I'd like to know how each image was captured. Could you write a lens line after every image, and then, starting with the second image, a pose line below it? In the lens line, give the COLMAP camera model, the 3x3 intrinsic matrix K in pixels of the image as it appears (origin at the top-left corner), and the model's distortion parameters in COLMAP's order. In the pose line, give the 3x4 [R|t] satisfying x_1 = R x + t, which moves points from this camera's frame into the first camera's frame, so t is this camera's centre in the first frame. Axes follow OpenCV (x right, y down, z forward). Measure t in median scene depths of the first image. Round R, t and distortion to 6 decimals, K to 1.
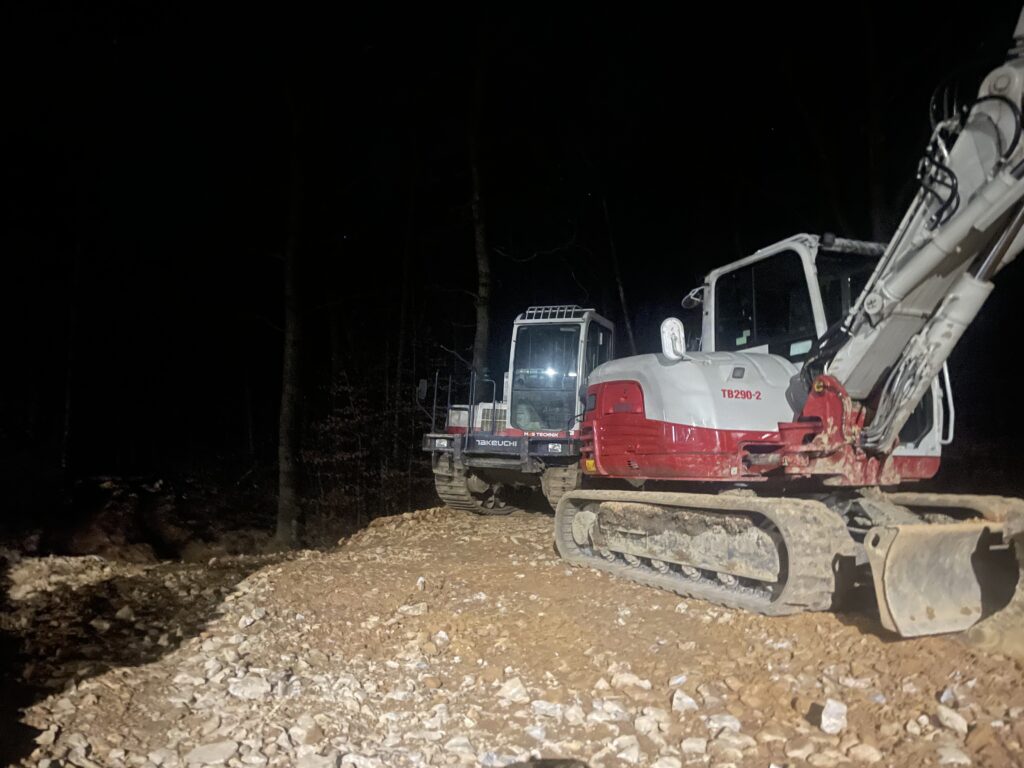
lens RADIAL K [[765.5, 0, 512.0], [0, 765.5, 384.0], [0, 0, 1]] dist [0.042624, -0.003771]
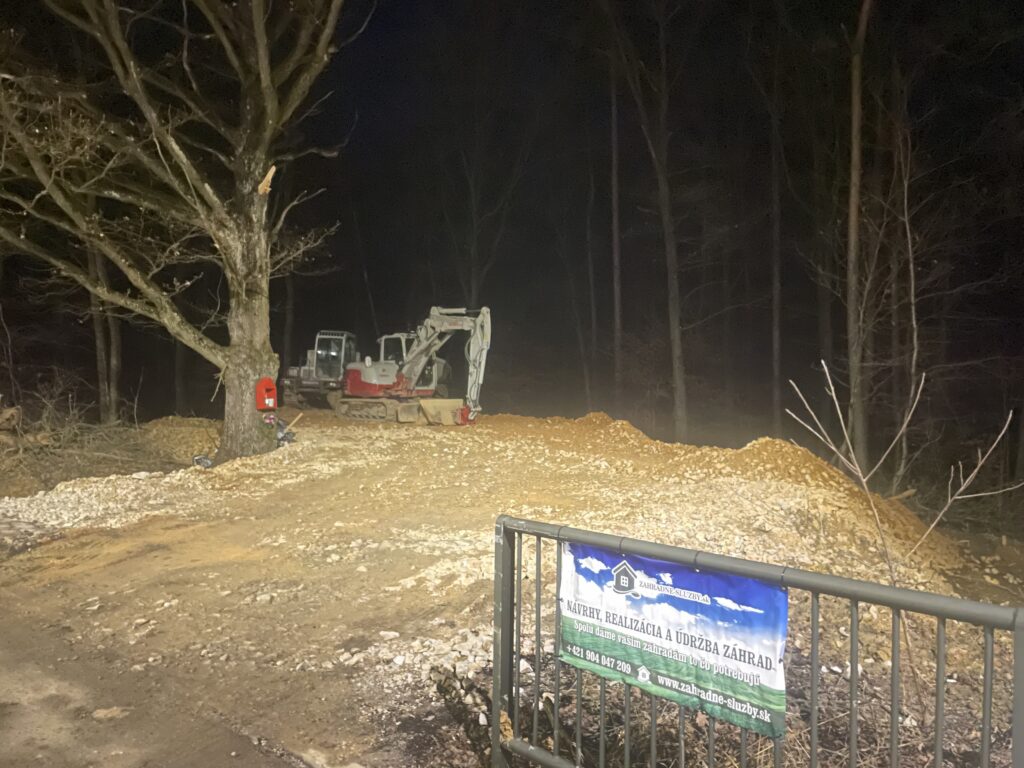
lens RADIAL K [[765.5, 0, 512.0], [0, 765.5, 384.0], [0, 0, 1]] dist [0.042624, -0.003771]
pose [[0.947687, 0.005785, 0.319148, -0.313112], [-0.040024, 0.994099, 0.100827, -0.326620], [-0.316681, -0.108326, 0.942326, -2.648992]]
